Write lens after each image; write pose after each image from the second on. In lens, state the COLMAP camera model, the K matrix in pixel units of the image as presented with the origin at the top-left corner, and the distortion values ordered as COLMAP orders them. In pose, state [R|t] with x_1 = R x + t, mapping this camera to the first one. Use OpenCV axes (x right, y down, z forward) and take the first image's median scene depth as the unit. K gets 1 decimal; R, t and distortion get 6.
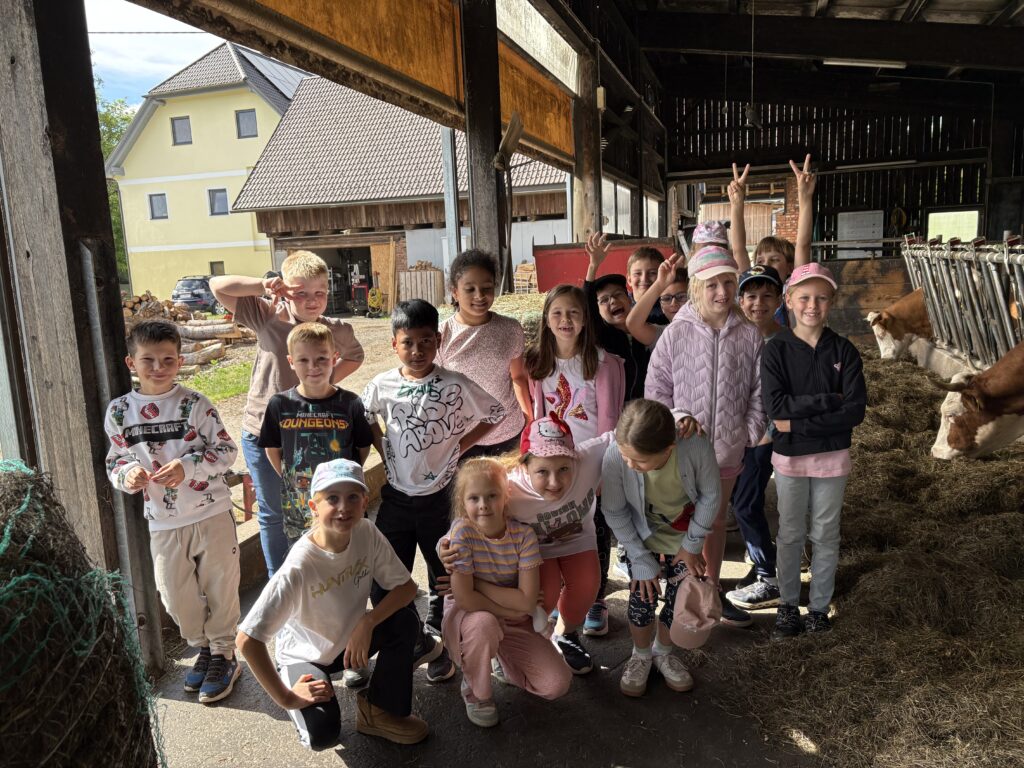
lens RADIAL K [[774.2, 0, 511.7], [0, 774.2, 376.1], [0, 0, 1]] dist [0.037714, -0.048451]
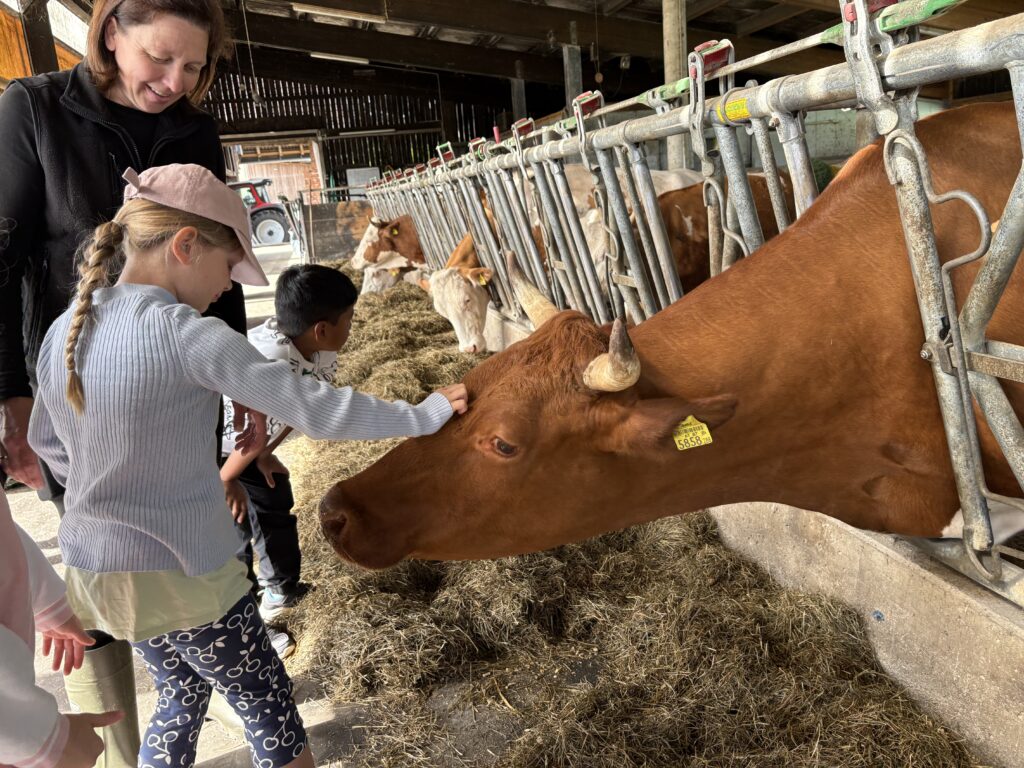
lens RADIAL K [[774.2, 0, 511.7], [0, 774.2, 376.1], [0, 0, 1]] dist [0.037714, -0.048451]
pose [[0.852314, -0.147280, 0.501865, -0.066614], [0.122932, 0.989064, 0.081482, 0.089052], [-0.508378, -0.007753, 0.861099, -0.389882]]
